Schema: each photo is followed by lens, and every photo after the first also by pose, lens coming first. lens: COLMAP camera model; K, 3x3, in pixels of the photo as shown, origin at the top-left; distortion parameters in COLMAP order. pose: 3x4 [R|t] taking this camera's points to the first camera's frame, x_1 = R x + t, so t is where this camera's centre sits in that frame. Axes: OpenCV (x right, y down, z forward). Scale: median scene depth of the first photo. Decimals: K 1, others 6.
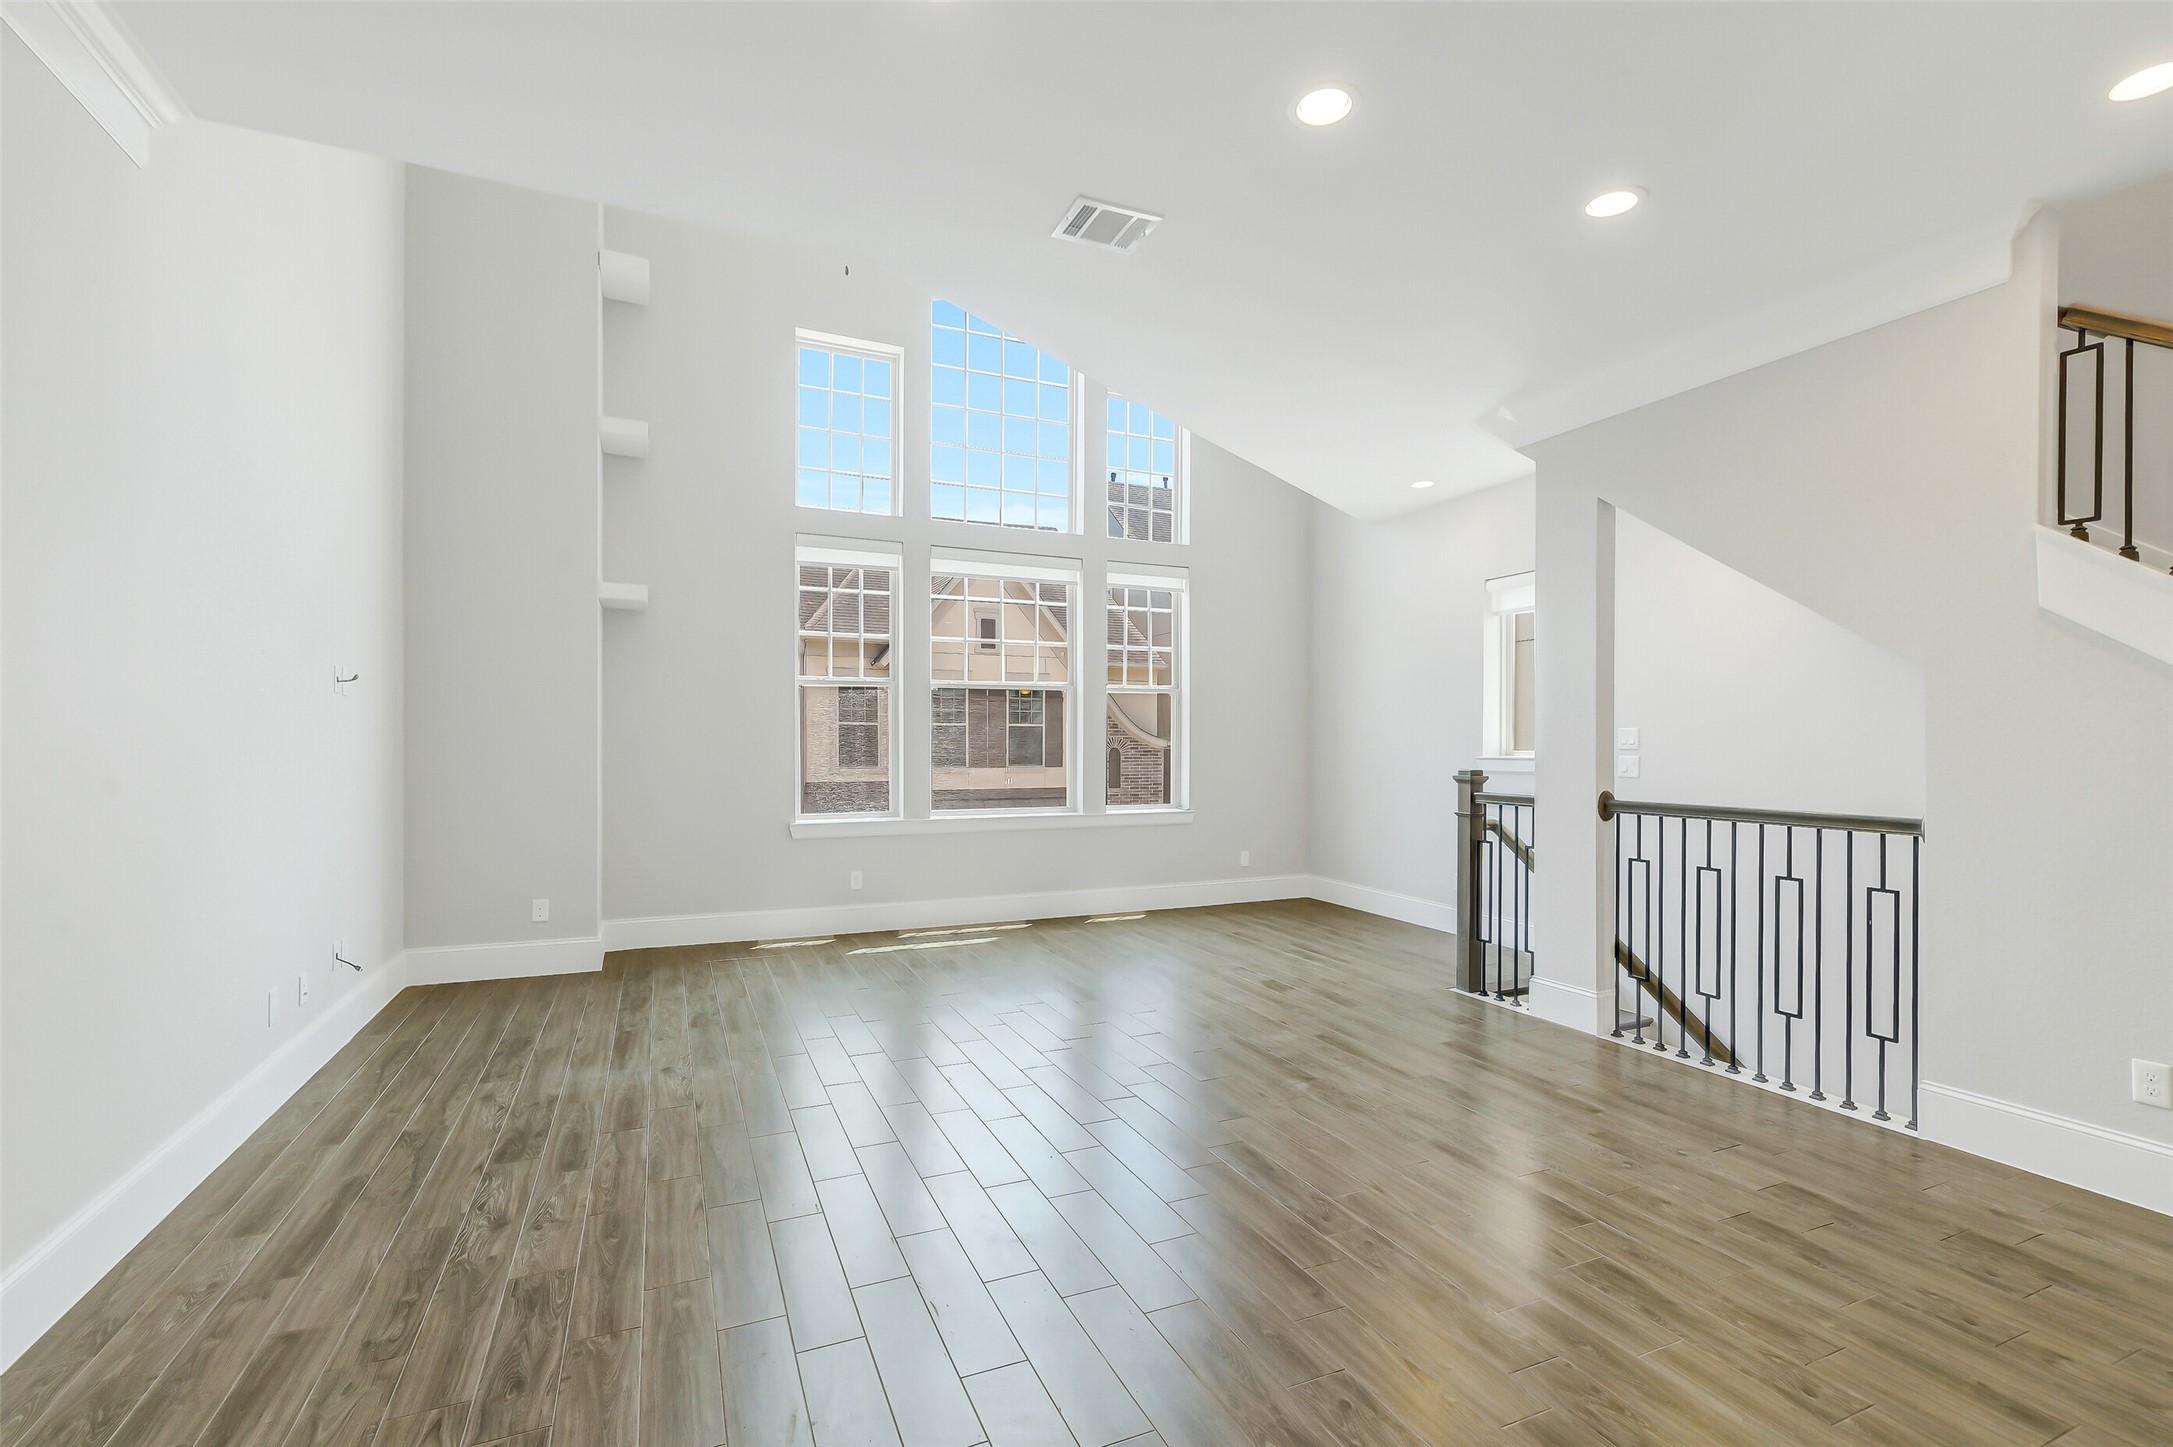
lens RADIAL K [[950.0, 0, 1078.7], [0, 950.0, 743.0], [0, 0, 1]] dist [0.000611, -0.000119]
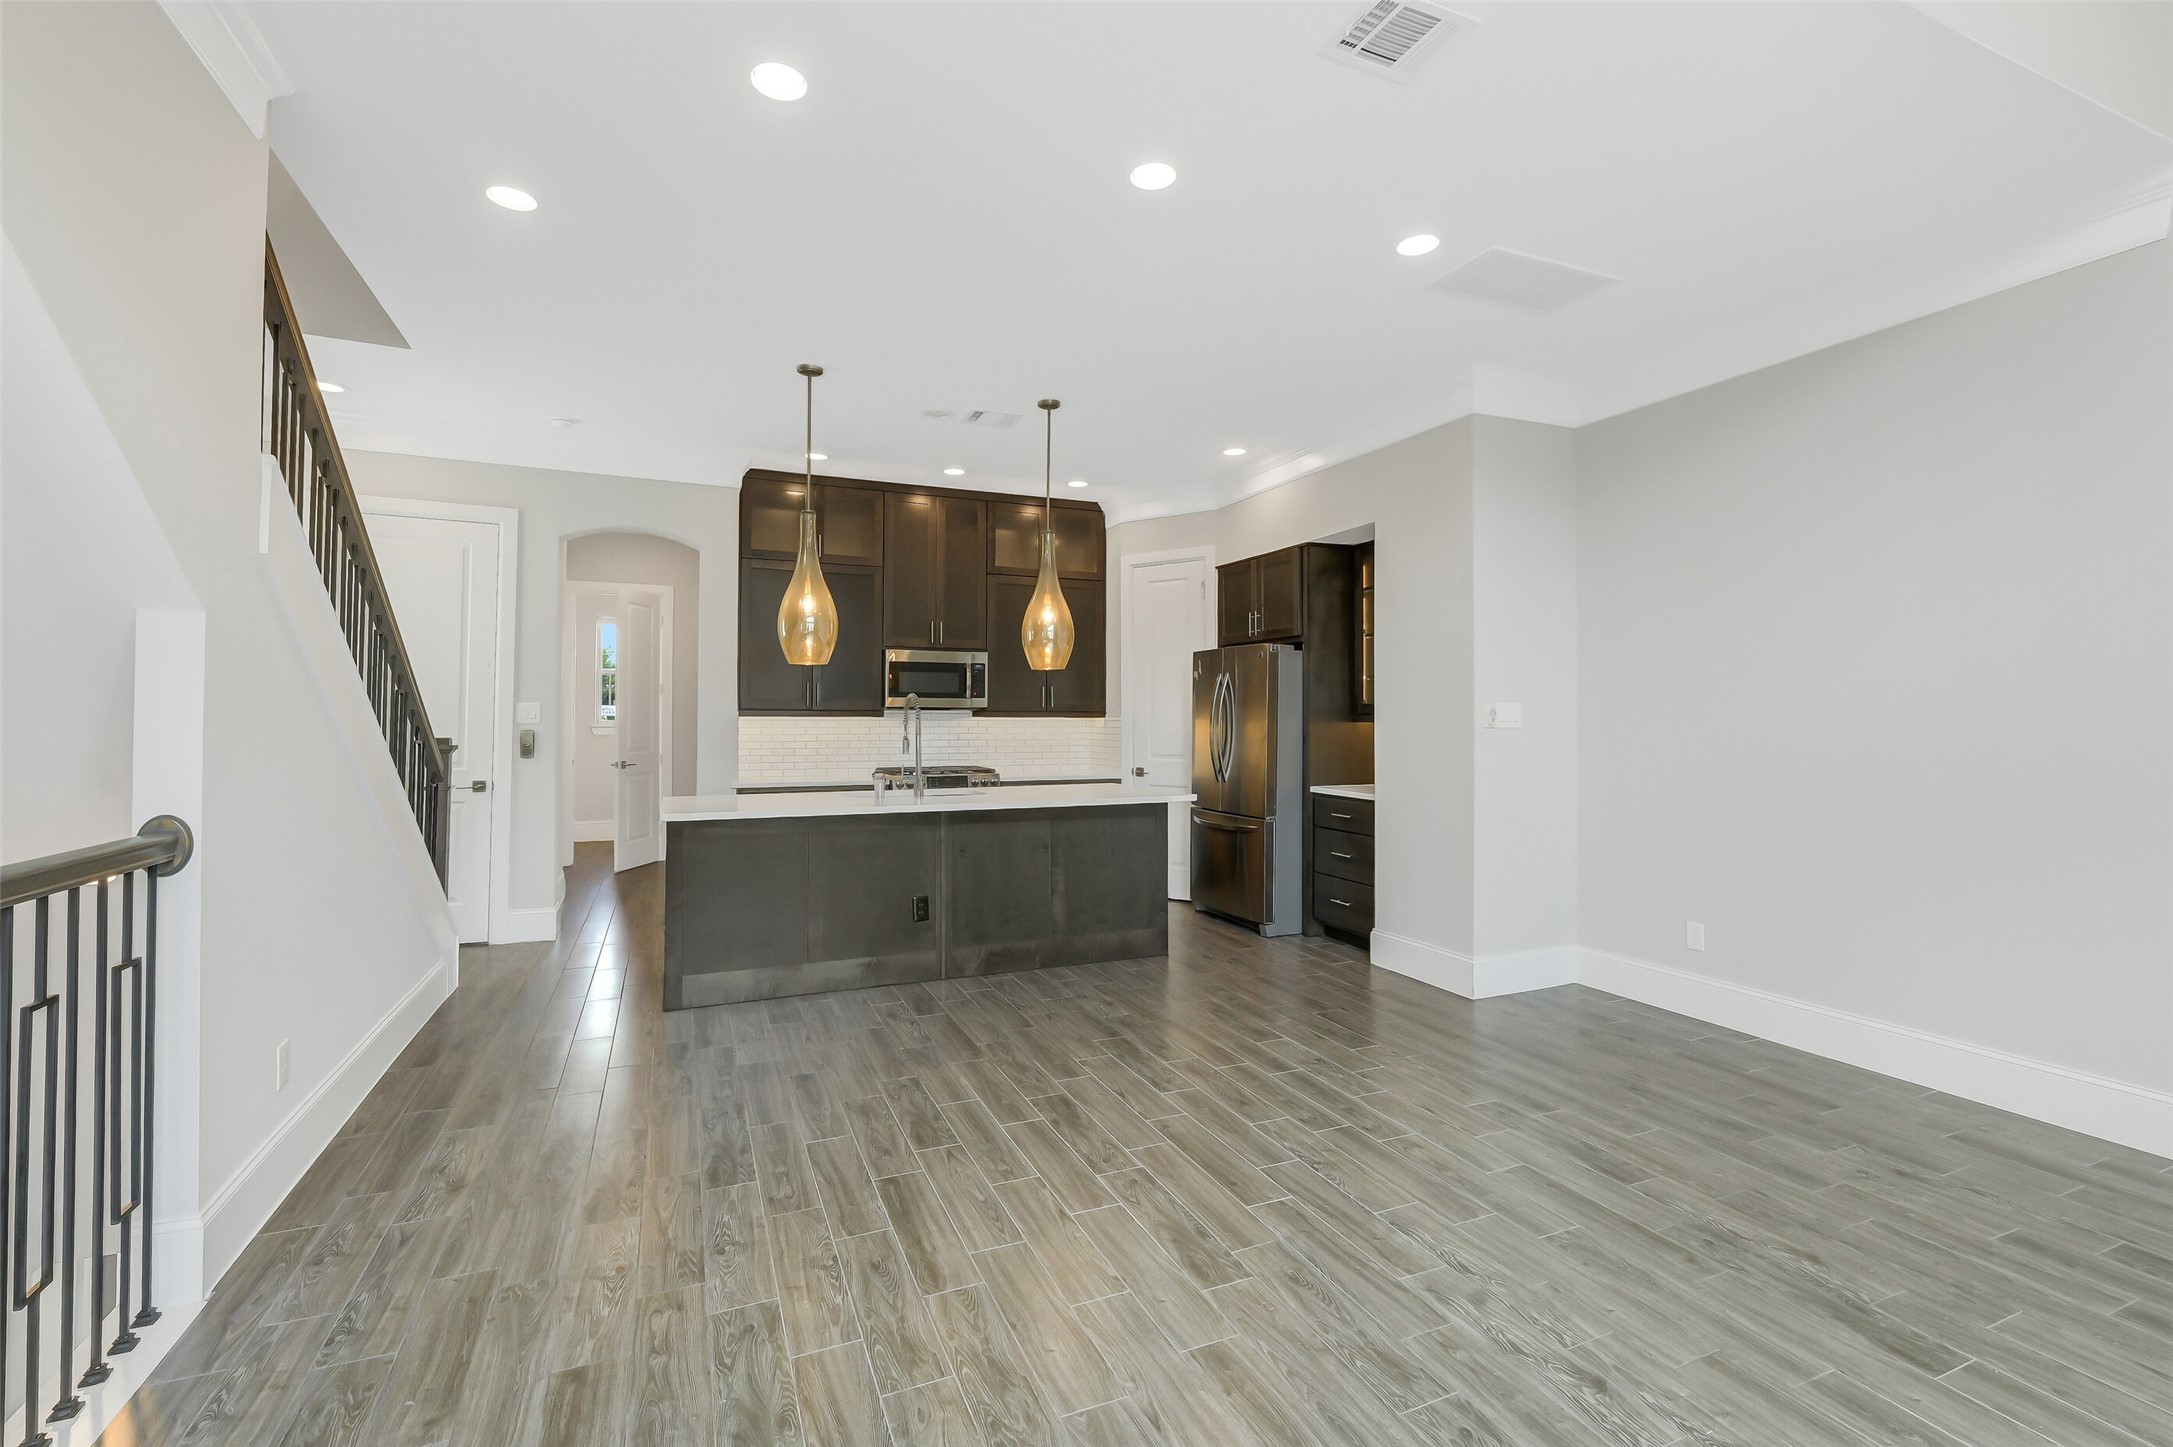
lens RADIAL K [[950.0, 0, 1091.1], [0, 950.0, 718.0], [0, 0, 1]] dist [0.000611, -0.000119]
pose [[-0.999949, -0.008291, 0.005830, 0.152414], [-0.008285, 0.999965, 0.001007, -0.002859], [-0.005838, 0.000959, -0.999983, 1.013694]]
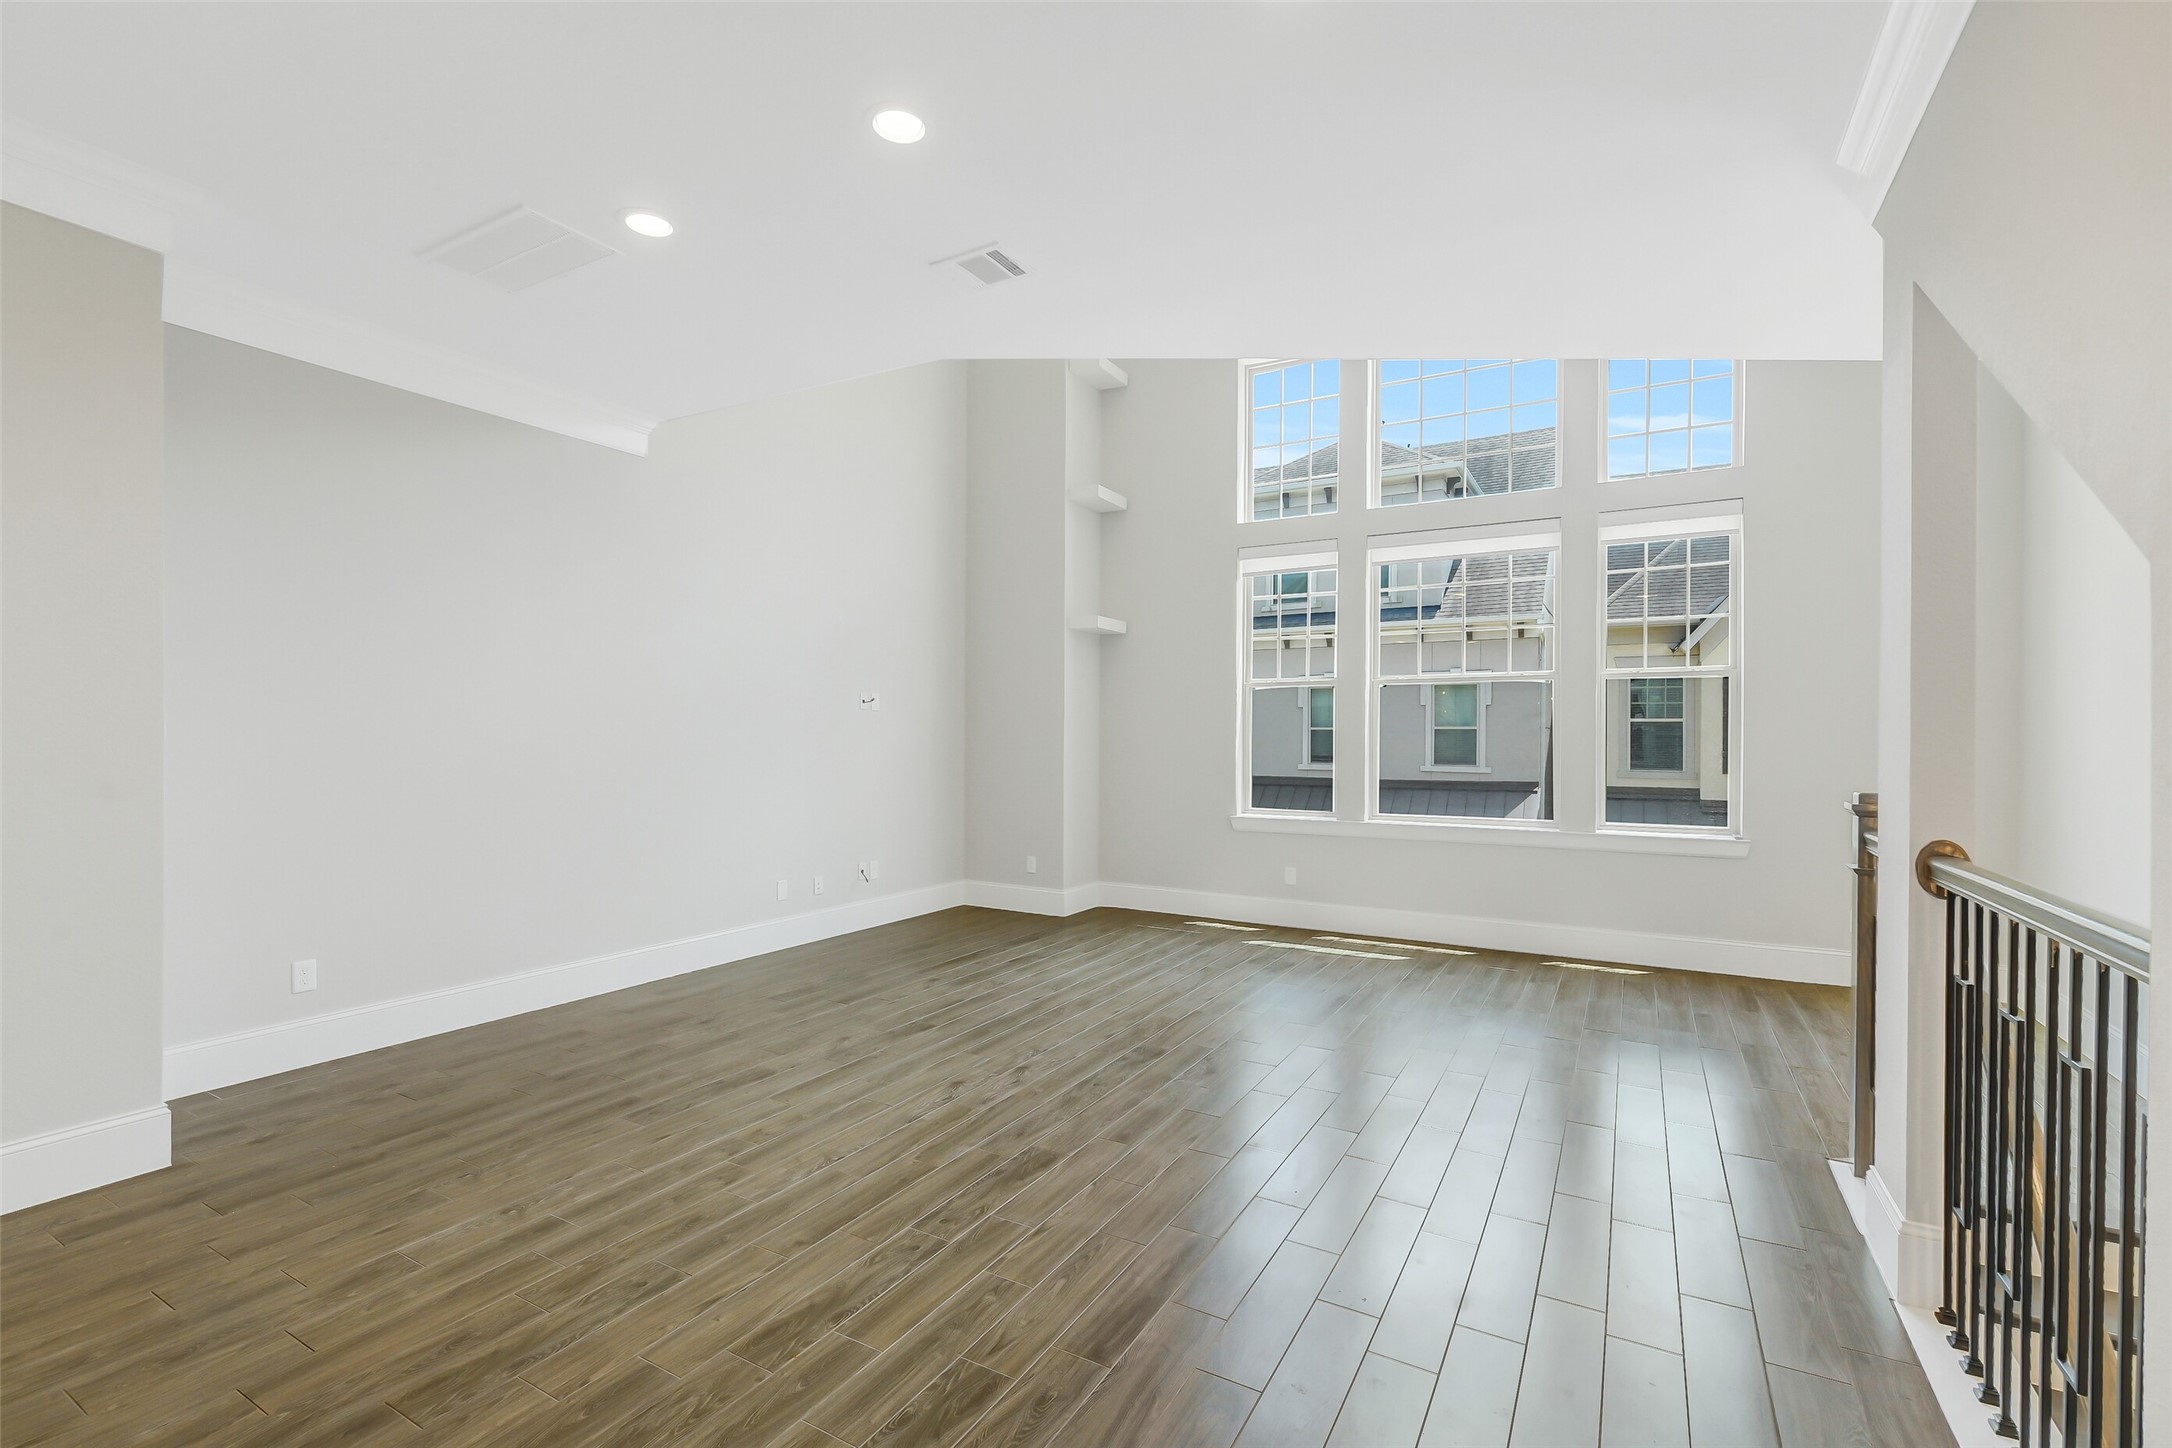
lens RADIAL K [[949.6, 0, 1087.0], [0, 949.6, 724.7], [0, 0, 1]] dist [0.000611, -0.000119]
pose [[0.589393, -0.011484, -0.807765, 0.577384], [-0.003282, 0.999857, -0.016610, -0.001903], [0.807840, 0.012441, 0.589271, 0.262233]]
